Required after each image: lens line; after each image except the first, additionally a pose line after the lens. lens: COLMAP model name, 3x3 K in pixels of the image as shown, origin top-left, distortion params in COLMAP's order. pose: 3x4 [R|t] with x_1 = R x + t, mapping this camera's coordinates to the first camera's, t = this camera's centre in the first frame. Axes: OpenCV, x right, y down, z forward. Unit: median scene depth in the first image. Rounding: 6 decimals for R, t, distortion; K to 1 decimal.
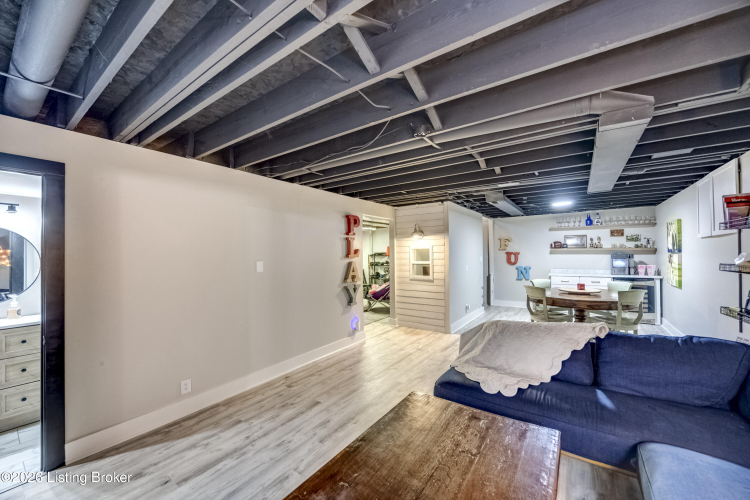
lens RADIAL K [[289.6, 0, 375.6], [0, 289.6, 251.6], [0, 0, 1]] dist [-0.003839, -0.000047]
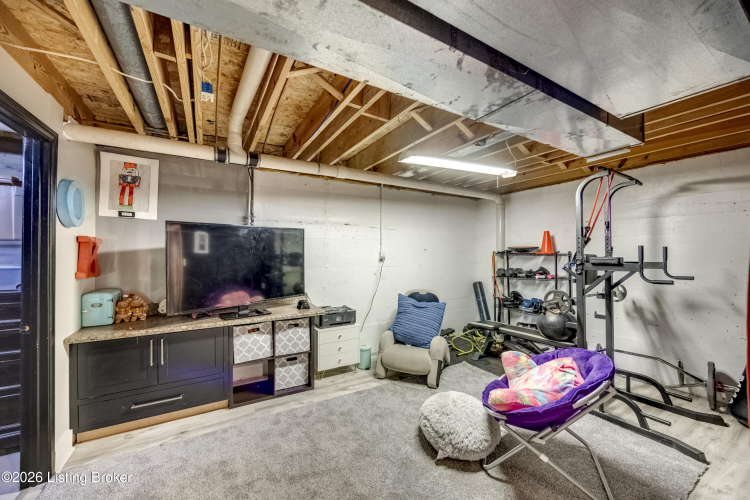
lens RADIAL K [[289.6, 0, 373.5], [0, 289.6, 248.6], [0, 0, 1]] dist [-0.003839, -0.000047]
pose [[0.912137, 0.005833, -0.409845, -0.010252], [-0.005667, 0.999983, 0.001620, 0.006520], [0.409847, 0.000845, 0.912154, 0.525621]]
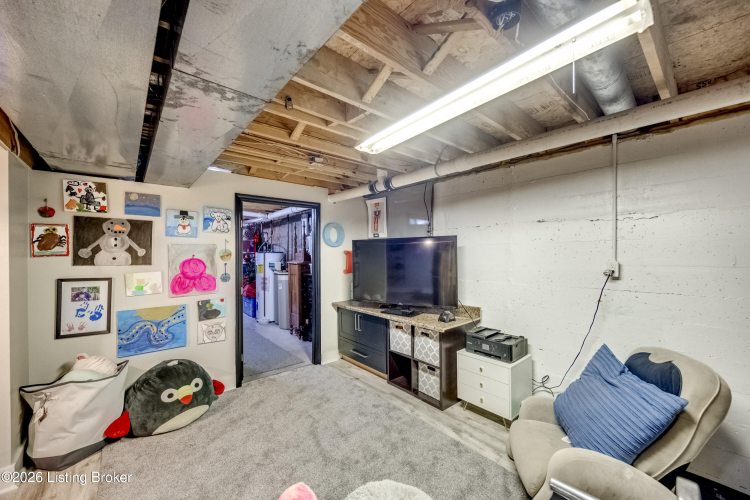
lens RADIAL K [[289.6, 0, 373.8], [0, 289.6, 254.5], [0, 0, 1]] dist [-0.003839, -0.000047]
pose [[-0.240796, 0.011496, -0.970508, 0.080561], [0.014540, 0.999860, 0.008237, 0.001734], [0.970467, -0.012127, -0.240930, 0.751464]]
